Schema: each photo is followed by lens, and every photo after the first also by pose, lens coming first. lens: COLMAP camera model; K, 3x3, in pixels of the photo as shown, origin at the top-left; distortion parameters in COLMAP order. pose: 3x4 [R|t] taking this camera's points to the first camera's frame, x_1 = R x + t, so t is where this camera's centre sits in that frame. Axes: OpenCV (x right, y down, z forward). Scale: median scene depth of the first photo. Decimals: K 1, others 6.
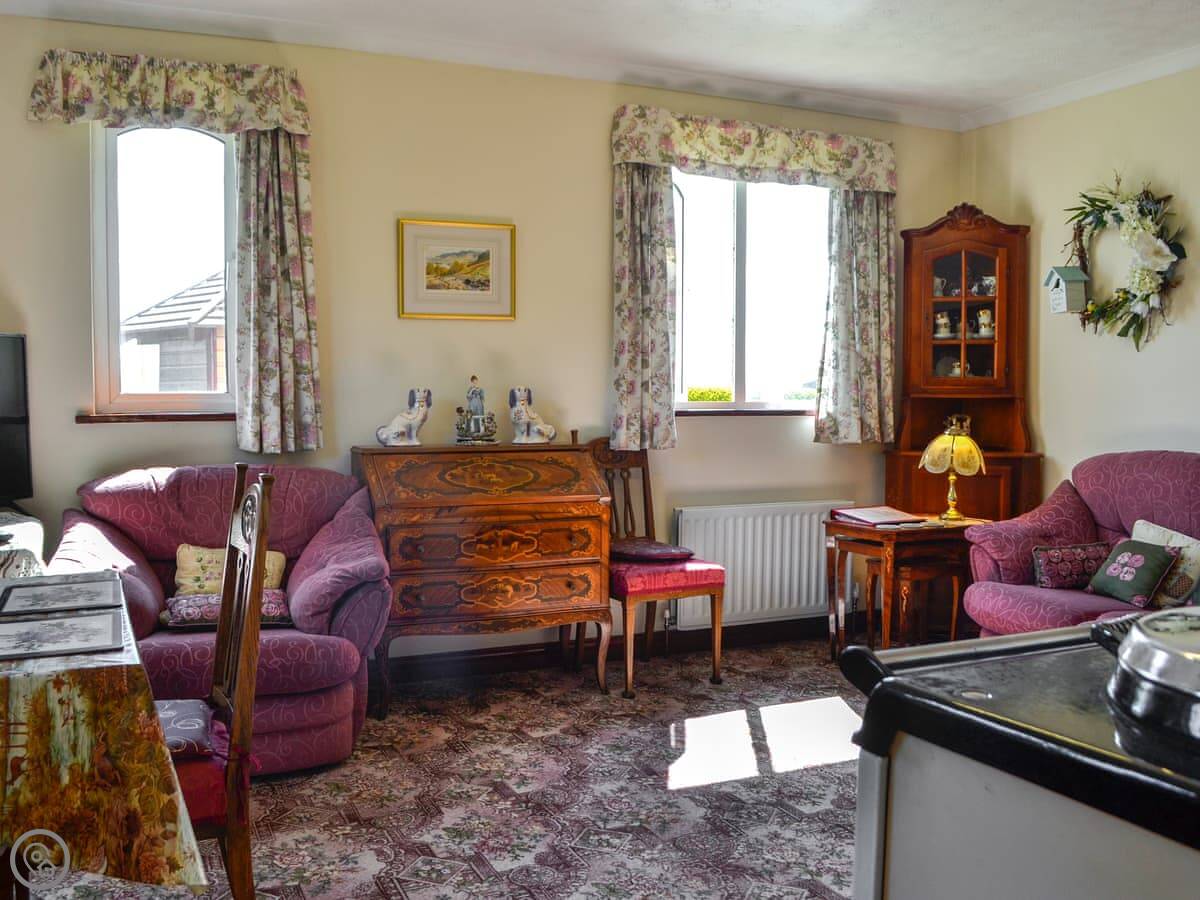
lens RADIAL K [[1073.8, 0, 565.1], [0, 1073.8, 452.7], [0, 0, 1]] dist [-0.052907, -0.011413]
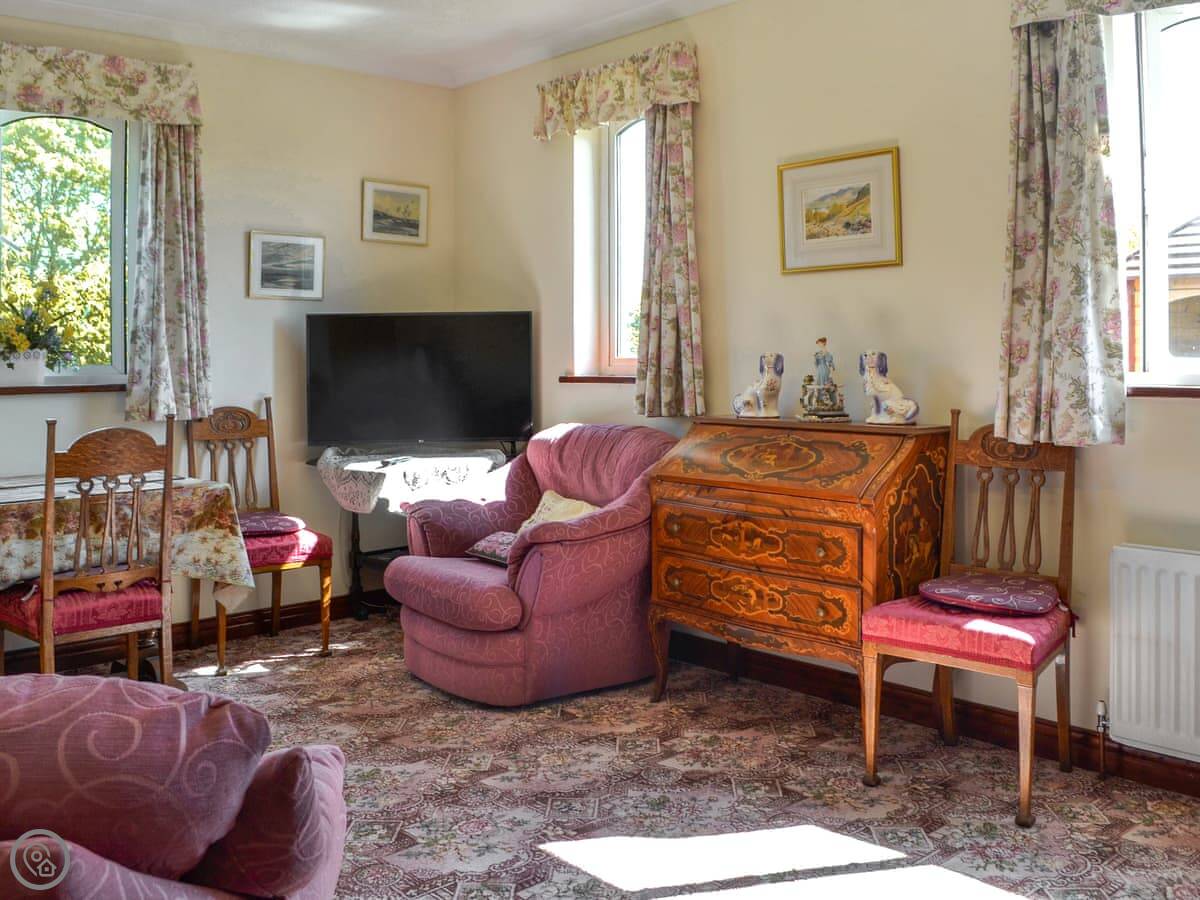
lens RADIAL K [[1124.8, 0, 599.1], [0, 1124.8, 342.7], [0, 0, 1]] dist [-0.042314, 0.002618]
pose [[0.333867, -0.012156, -0.942542, 0.732814], [-0.050137, 0.998272, -0.030634, -0.035204], [0.941286, 0.057484, 0.332680, 0.588399]]
